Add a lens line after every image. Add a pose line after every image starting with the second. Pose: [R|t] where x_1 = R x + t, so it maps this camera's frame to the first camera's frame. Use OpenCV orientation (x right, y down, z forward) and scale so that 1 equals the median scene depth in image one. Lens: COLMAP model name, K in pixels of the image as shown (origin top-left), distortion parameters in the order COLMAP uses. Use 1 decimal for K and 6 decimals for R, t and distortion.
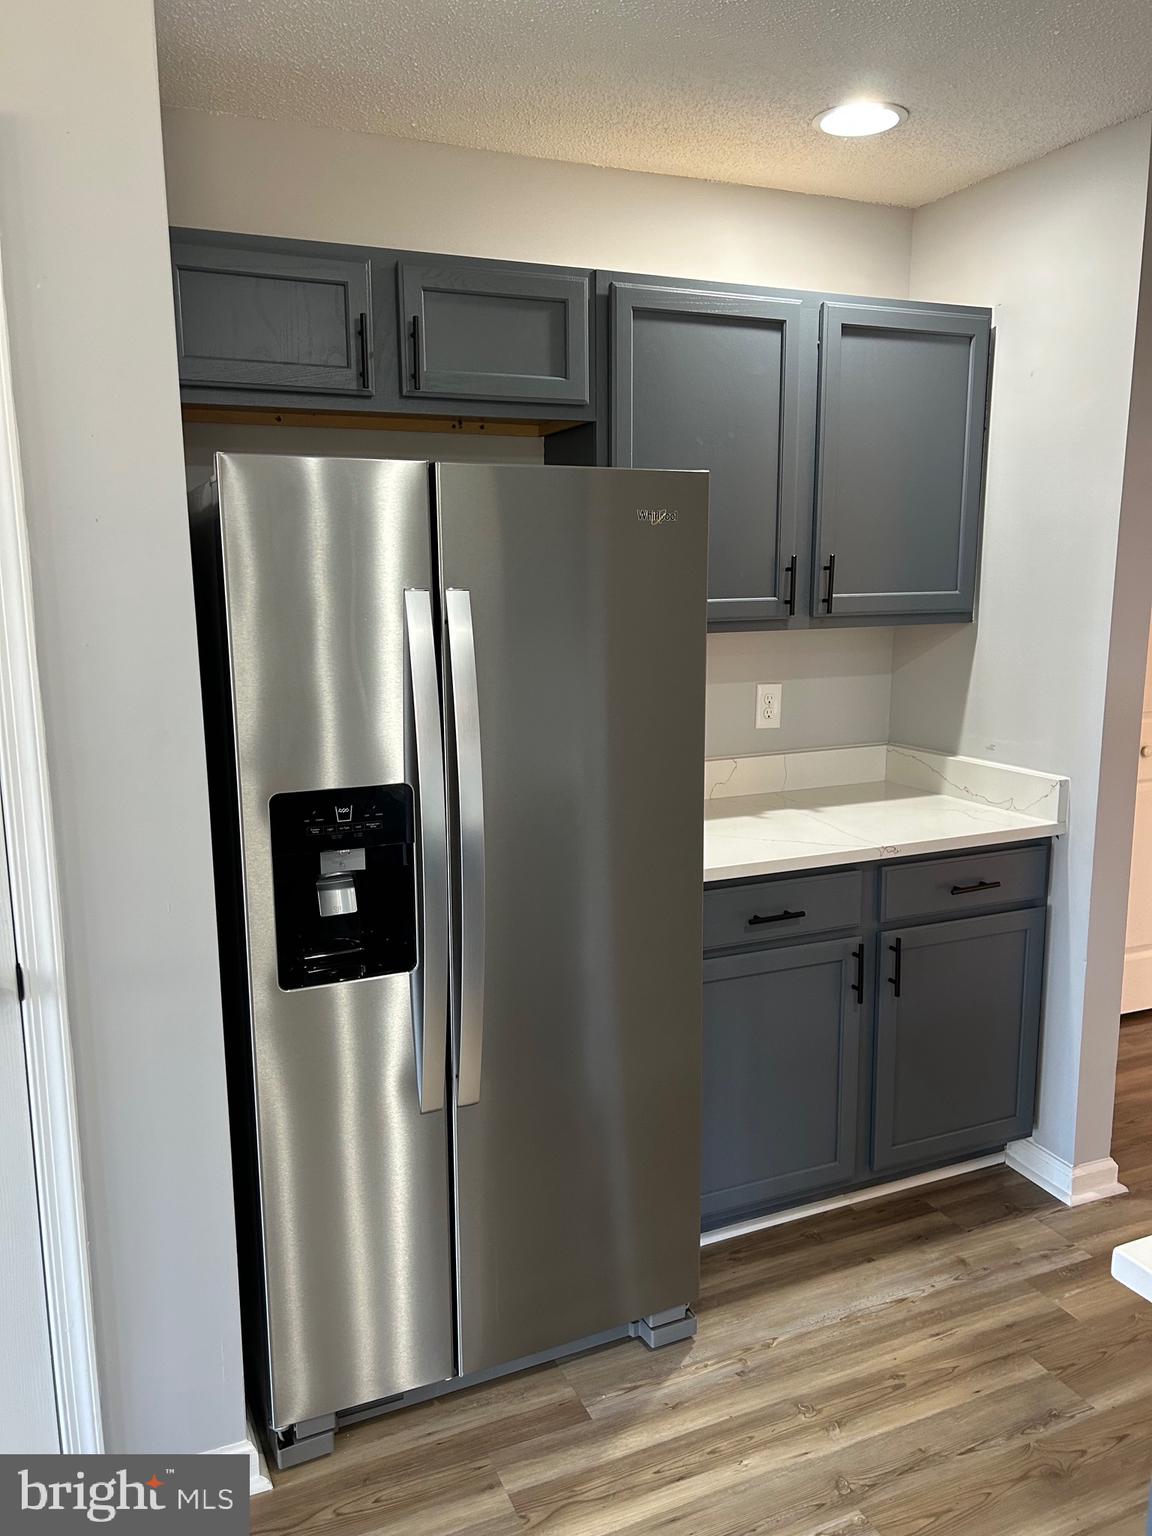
lens RADIAL K [[1127.4, 0, 576.0], [0, 1127.4, 768.0], [0, 0, 1]] dist [0.047294, -0.055402]
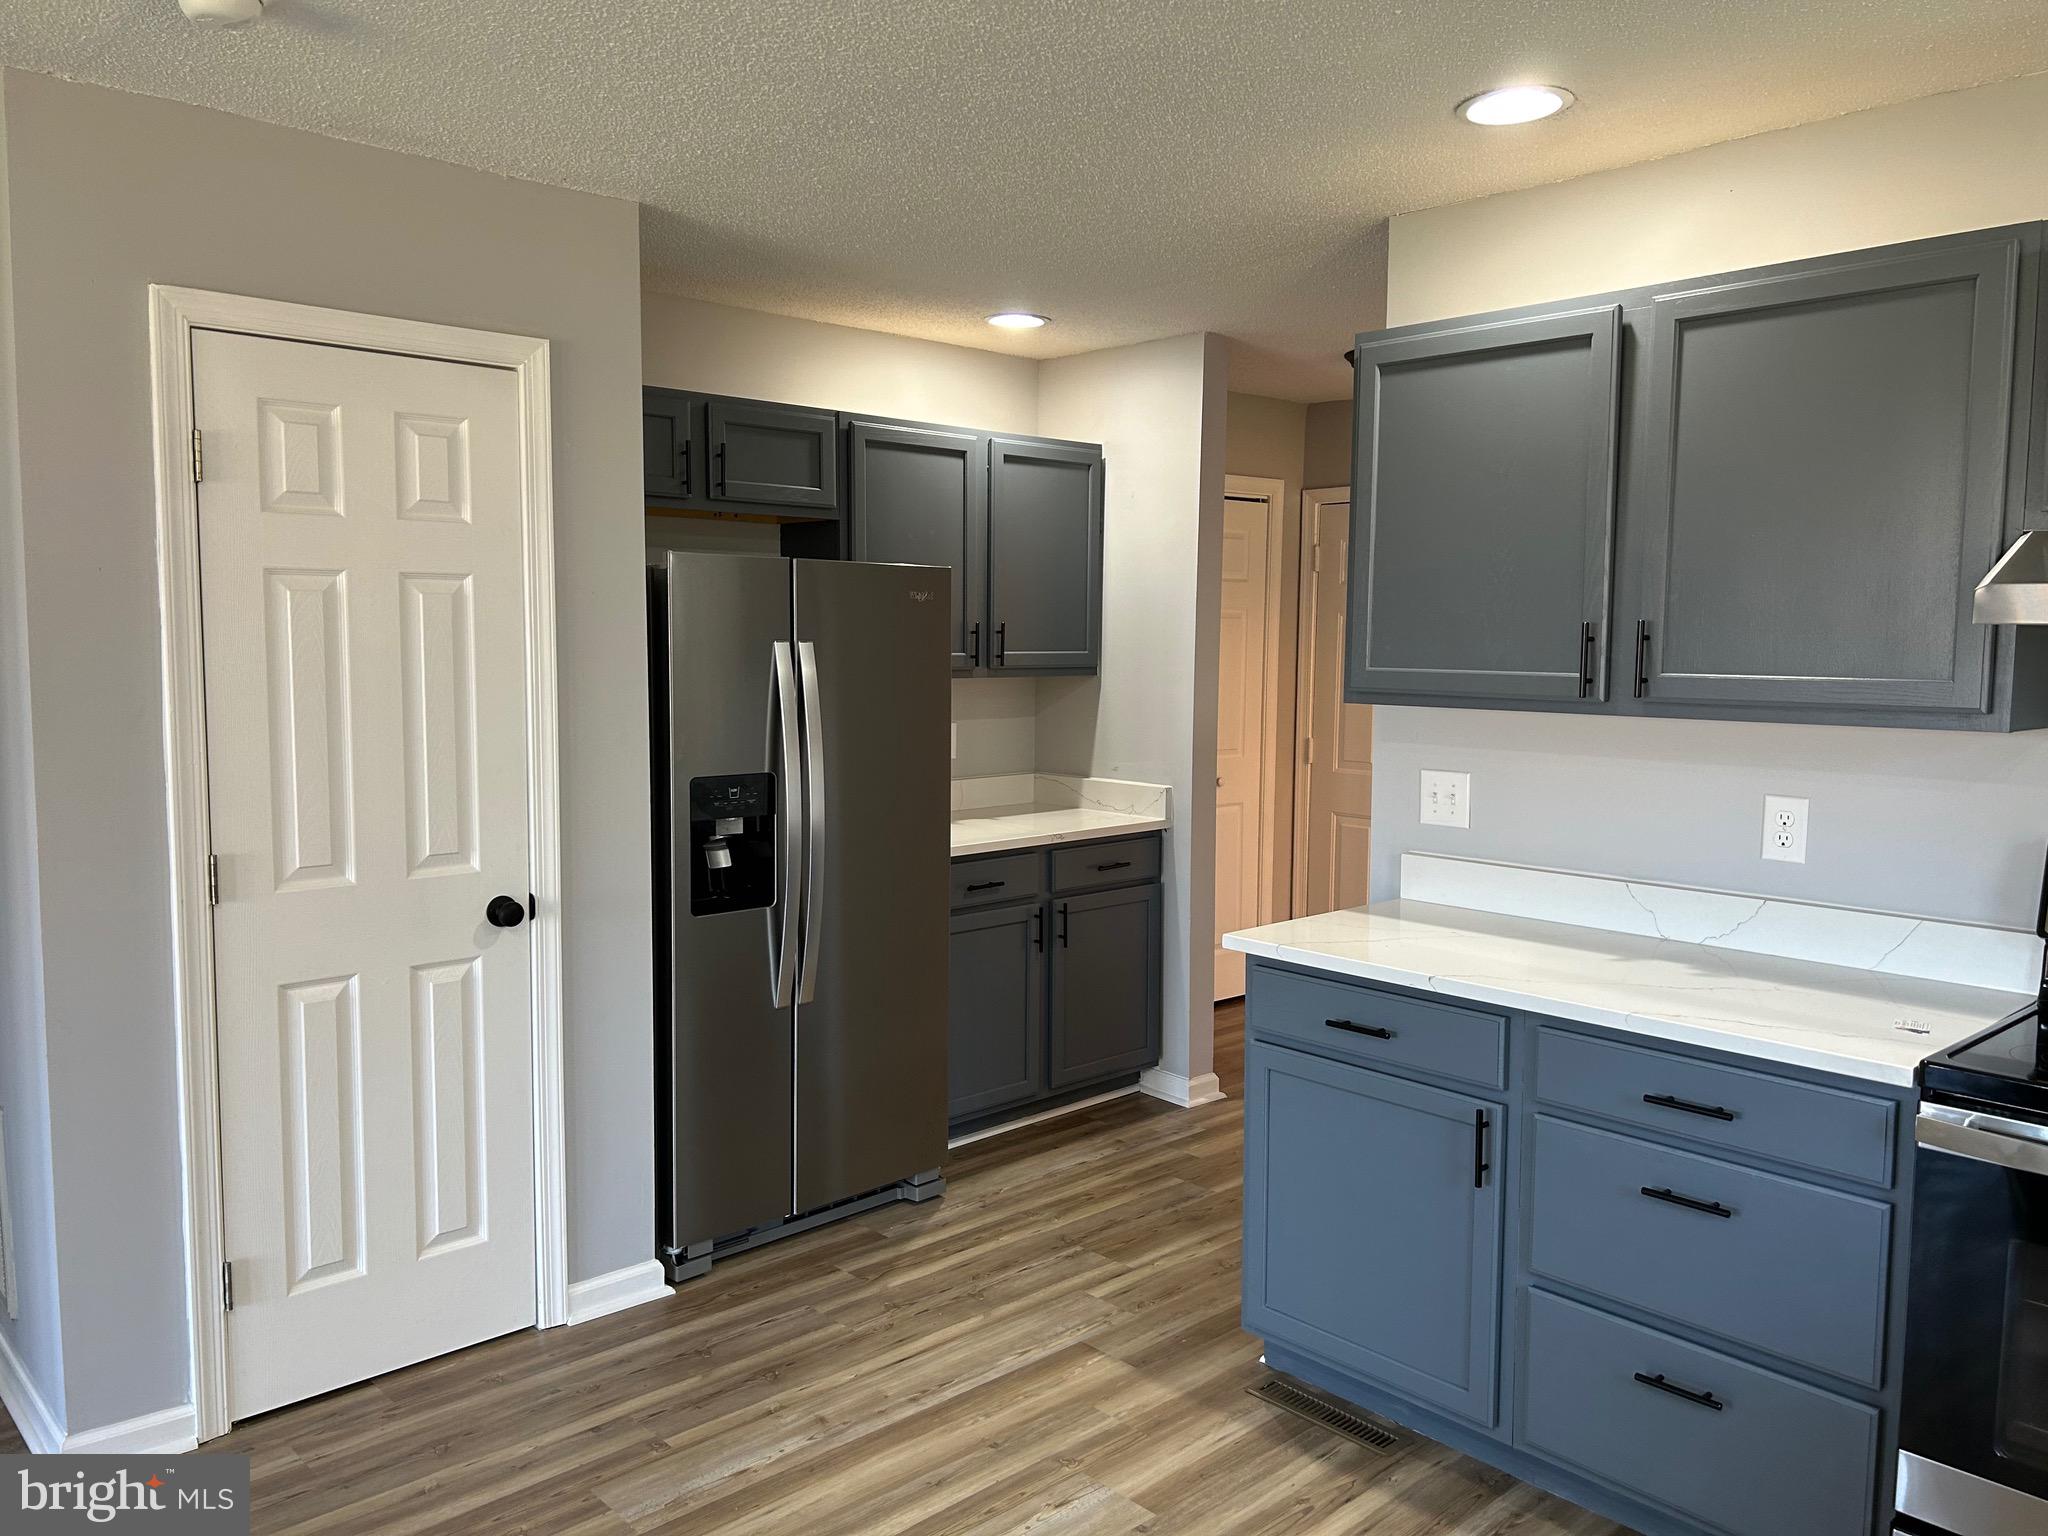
lens RADIAL K [[1543.6, 0, 1024.0], [0, 1543.6, 768.0], [0, 0, 1]] dist [0.095696, -0.121986]
pose [[0.941814, -0.014286, 0.335830, -0.393831], [0.043038, 0.995998, -0.078329, 0.136581], [-0.333367, 0.088225, 0.938660, -0.758052]]
